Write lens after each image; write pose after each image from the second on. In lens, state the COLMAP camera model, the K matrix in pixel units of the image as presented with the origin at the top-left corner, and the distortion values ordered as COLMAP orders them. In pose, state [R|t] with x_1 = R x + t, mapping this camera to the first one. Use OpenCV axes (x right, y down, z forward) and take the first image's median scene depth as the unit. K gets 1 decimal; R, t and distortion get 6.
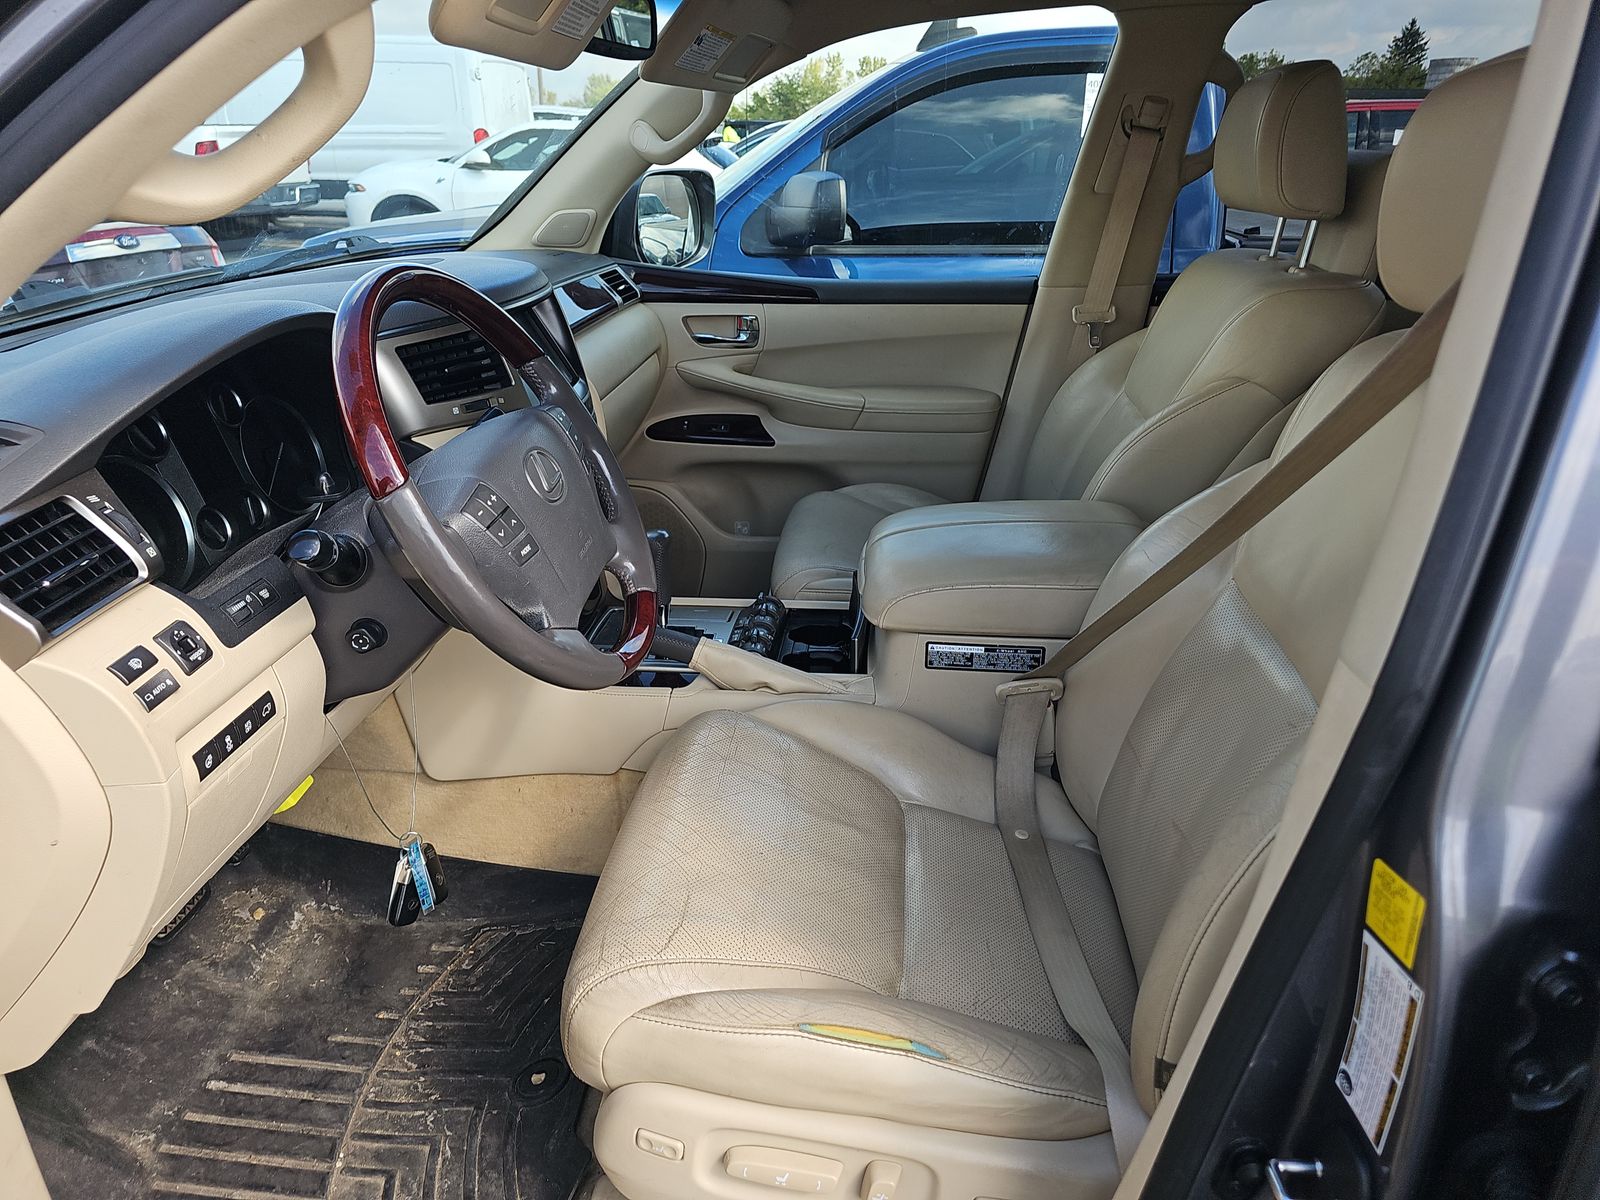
lens RADIAL K [[1039.0, 0, 808.2], [0, 1039.0, 606.9], [0, 0, 1]] dist [0.041709, -0.031830]
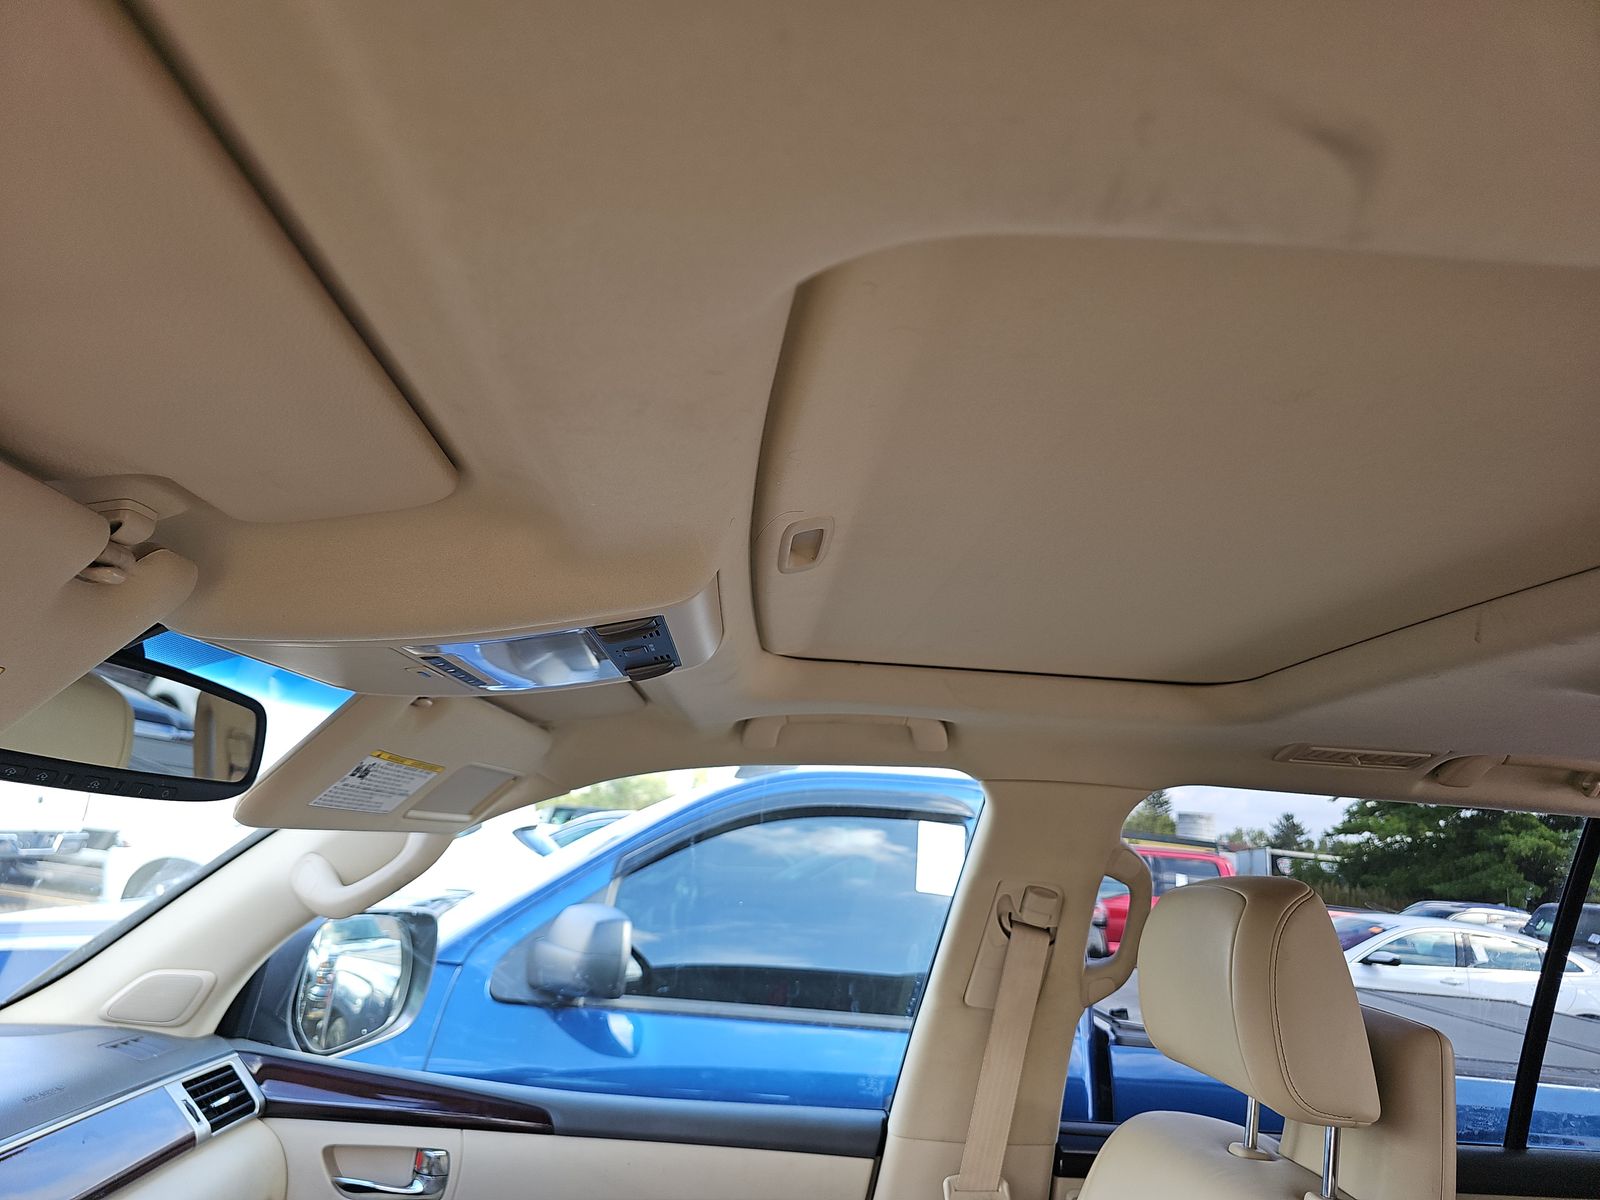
lens RADIAL K [[1039.0, 0, 808.2], [0, 1039.0, 606.9], [0, 0, 1]] dist [0.041709, -0.031830]
pose [[0.983889, 0.116002, 0.136035, 0.038700], [-0.013182, 0.805913, -0.591887, -0.171561], [-0.178292, 0.580559, 0.794458, 0.272507]]
